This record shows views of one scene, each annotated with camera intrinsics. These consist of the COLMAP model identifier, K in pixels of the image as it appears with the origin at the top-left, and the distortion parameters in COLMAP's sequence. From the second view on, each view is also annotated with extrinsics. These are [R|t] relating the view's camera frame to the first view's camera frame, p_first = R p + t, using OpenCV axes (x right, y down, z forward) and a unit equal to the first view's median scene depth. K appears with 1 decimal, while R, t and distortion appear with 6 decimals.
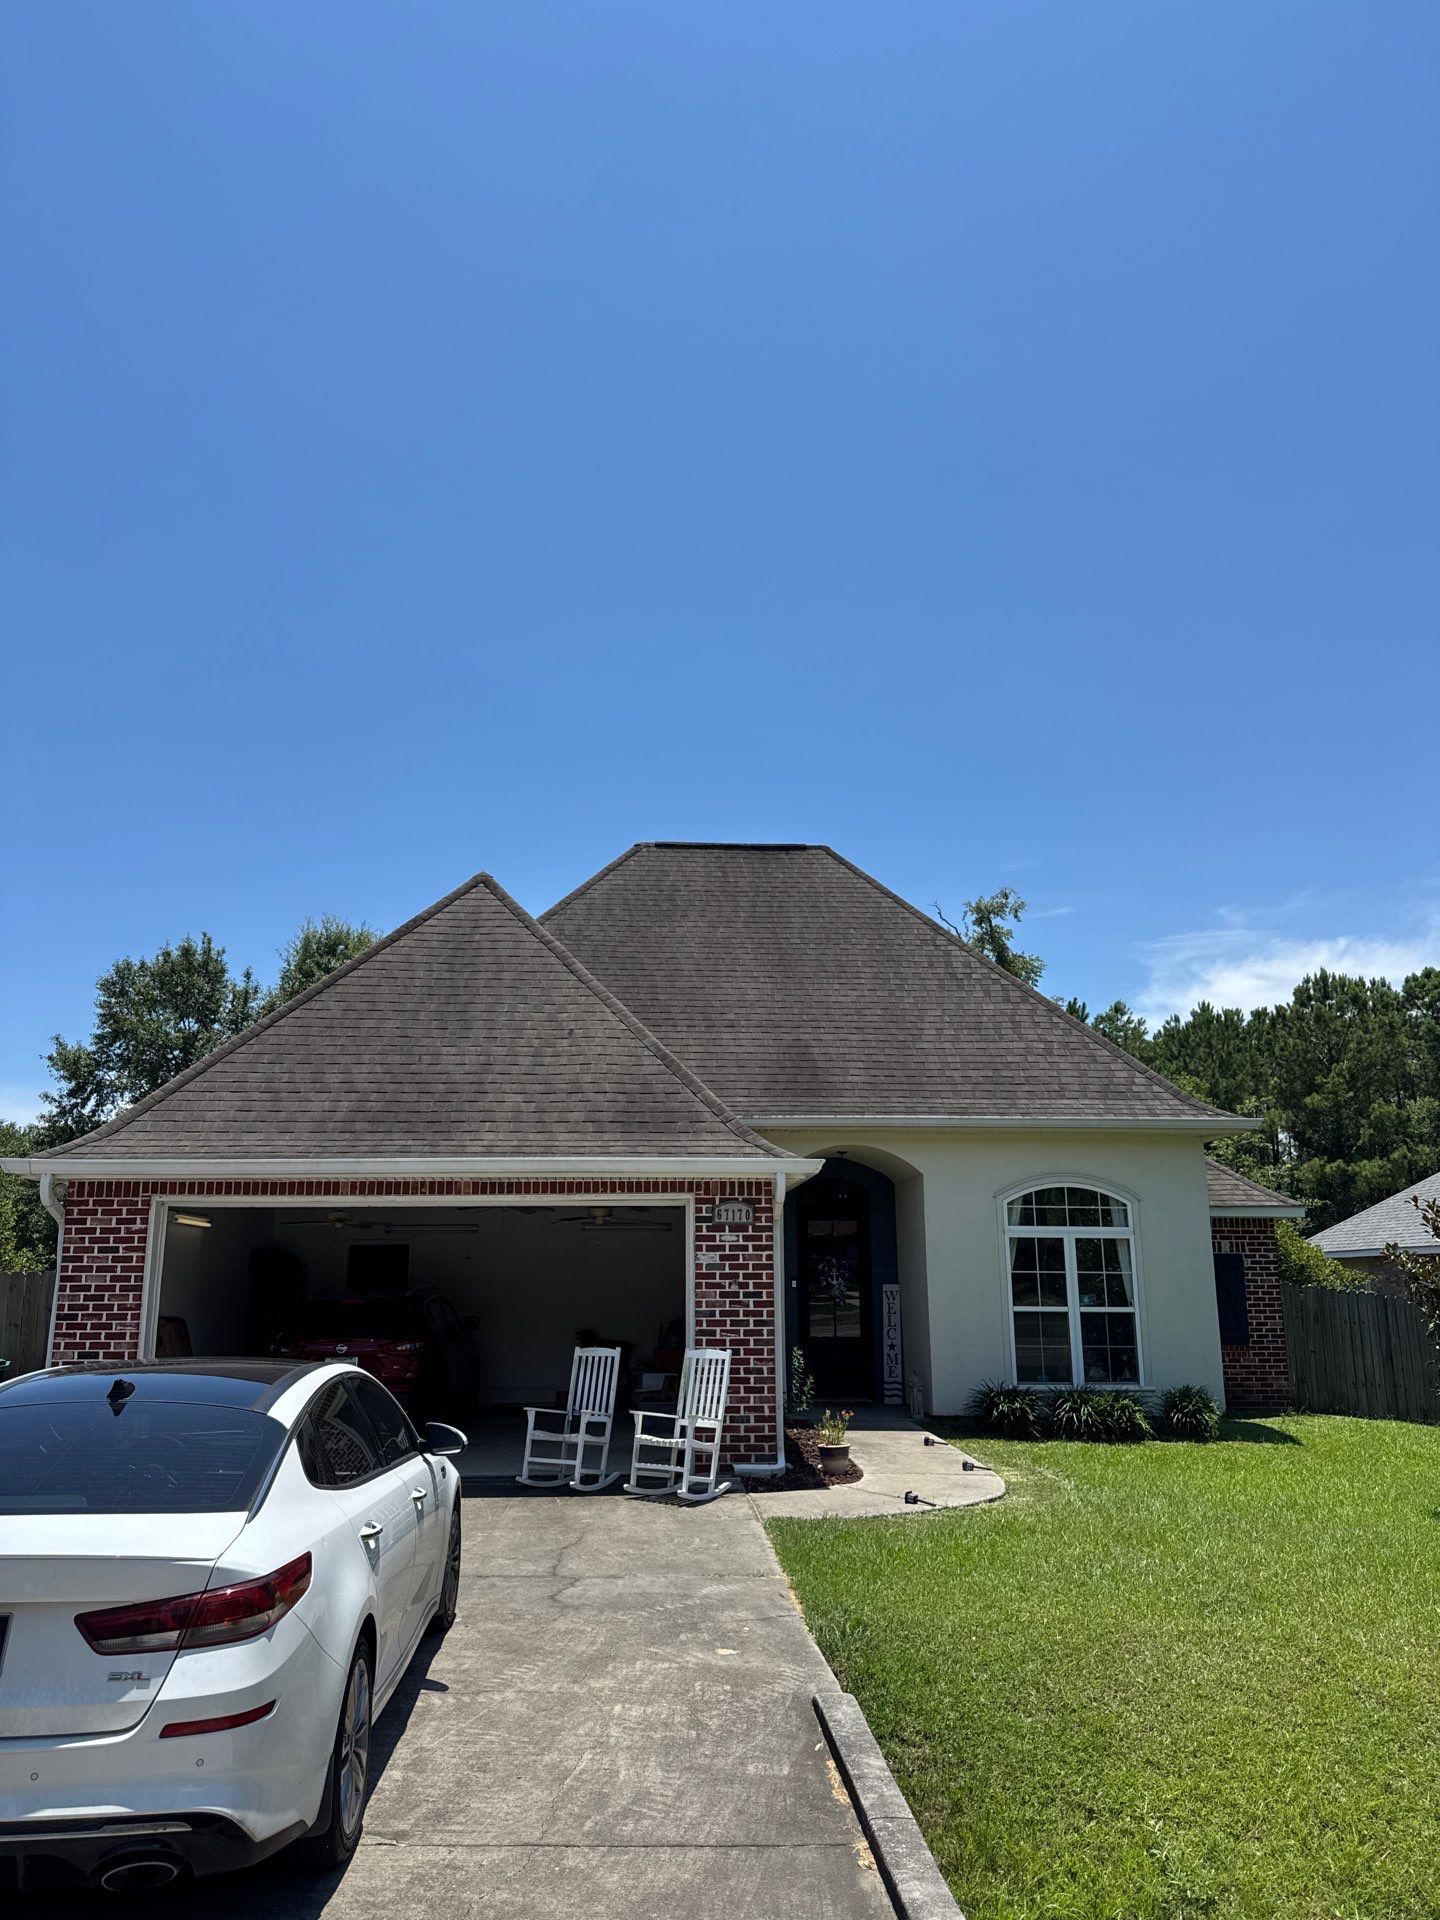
lens RADIAL K [[1475.2, 0, 720.0], [0, 1475.2, 960.0], [0, 0, 1]] dist [0.059065, -0.007082]
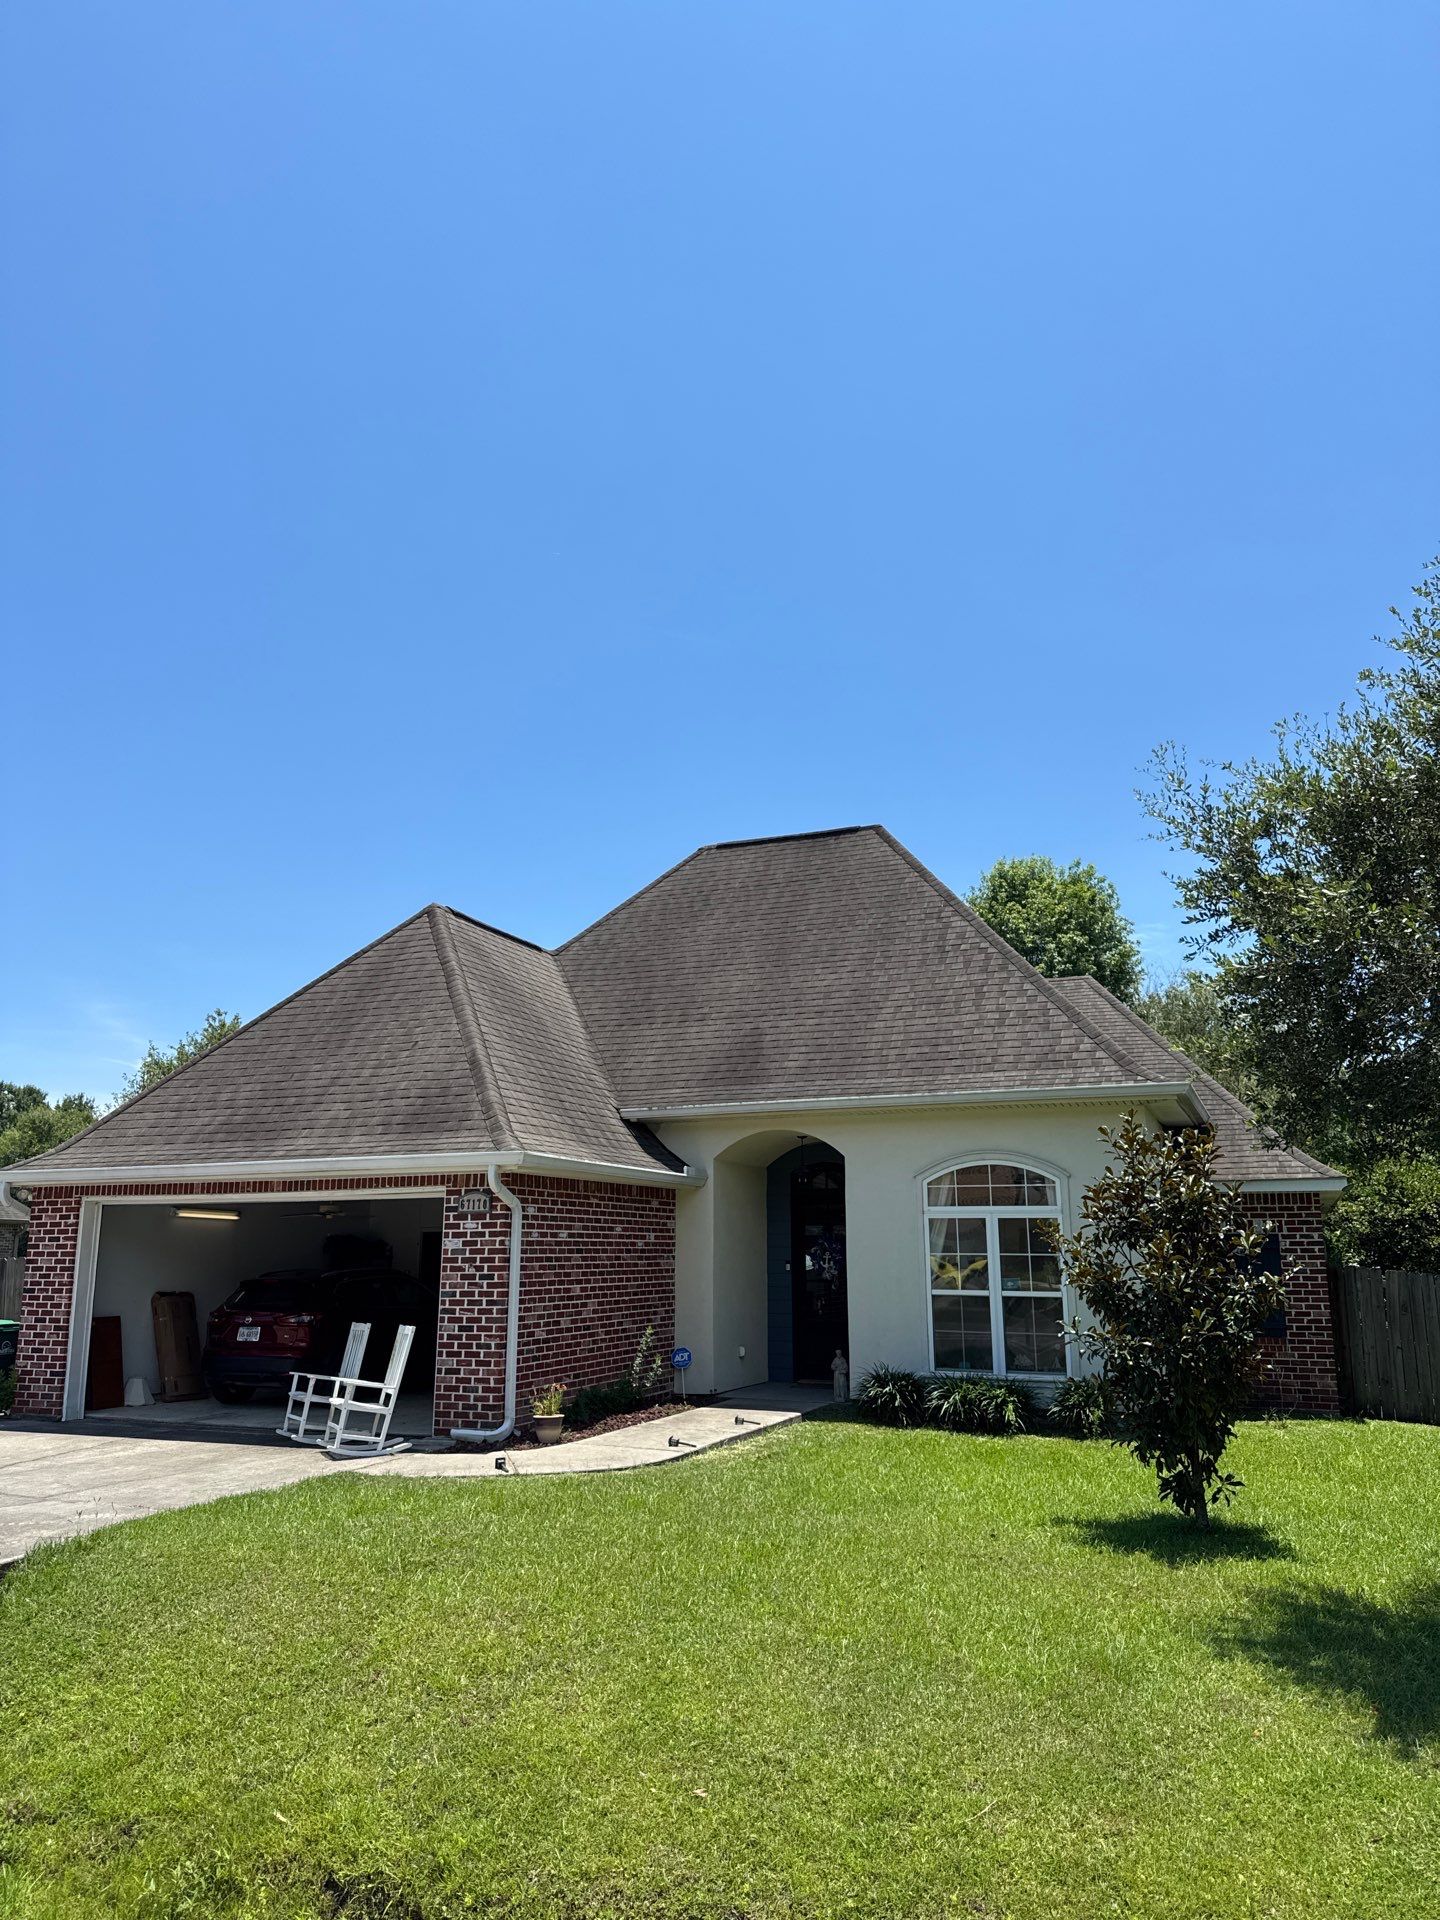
lens RADIAL K [[1475.2, 0, 720.0], [0, 1475.2, 960.0], [0, 0, 1]] dist [0.059065, -0.007082]
pose [[0.883597, -0.090630, -0.459393, 0.672300], [0.097199, 0.995221, -0.009386, 0.018835], [0.458048, -0.036359, 0.888184, 0.108284]]
